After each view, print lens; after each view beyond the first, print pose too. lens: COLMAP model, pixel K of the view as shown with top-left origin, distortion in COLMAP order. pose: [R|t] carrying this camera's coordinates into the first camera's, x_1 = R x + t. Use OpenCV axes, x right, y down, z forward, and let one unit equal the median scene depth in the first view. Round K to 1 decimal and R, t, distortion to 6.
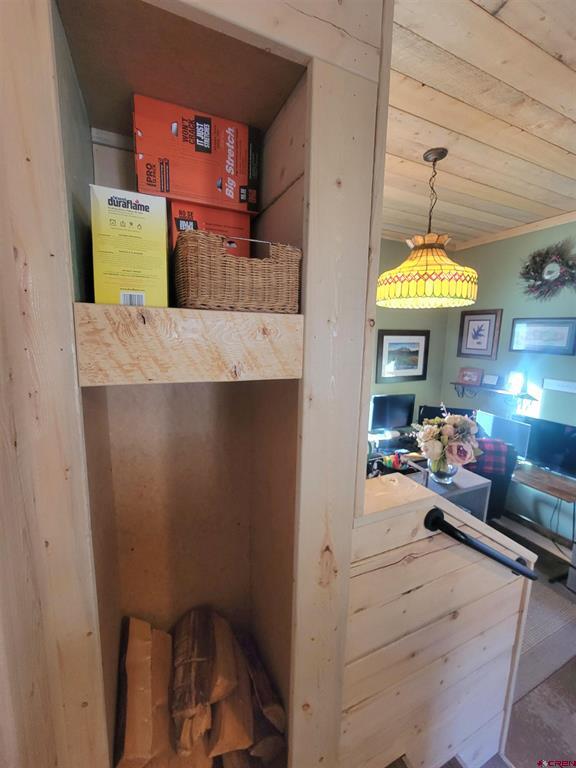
lens RADIAL K [[312.1, 0, 290.3], [0, 312.1, 380.9], [0, 0, 1]] dist [-0.000973, 0.001073]
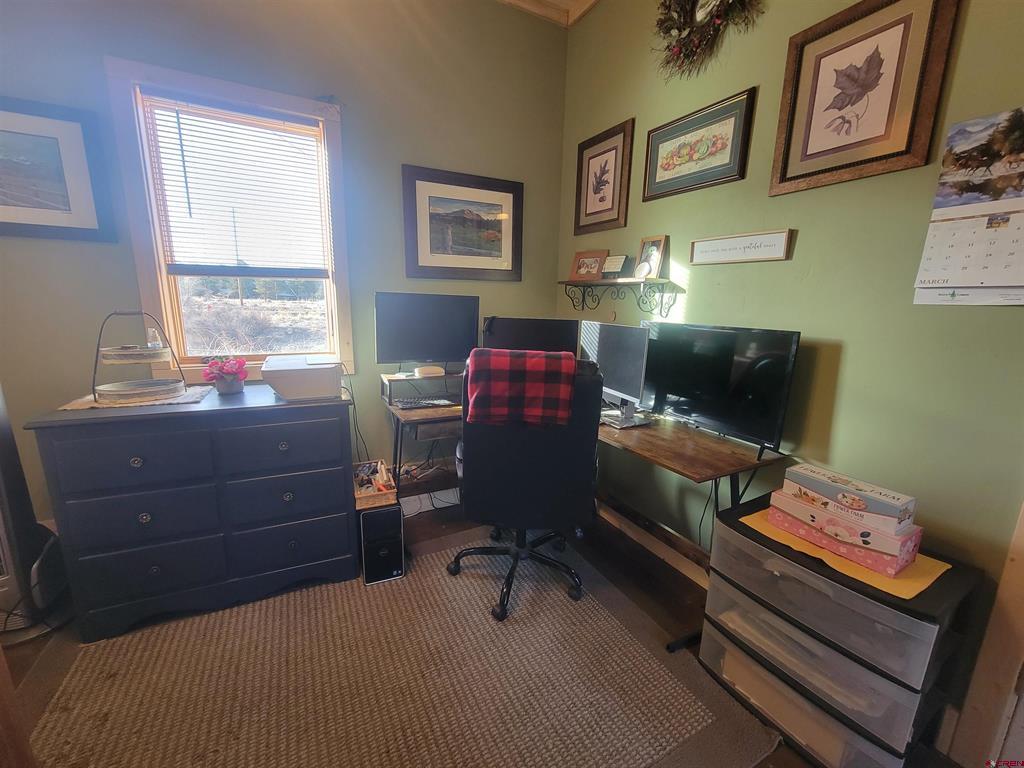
lens RADIAL K [[416.2, 0, 506.7], [0, 416.2, 384.9], [0, 0, 1]] dist [-0.000973, 0.001073]
pose [[0.998302, -0.008323, 0.057655, 0.409038], [0.004840, 0.998169, 0.060300, 0.149135], [-0.058052, -0.059919, 0.996514, 0.300717]]
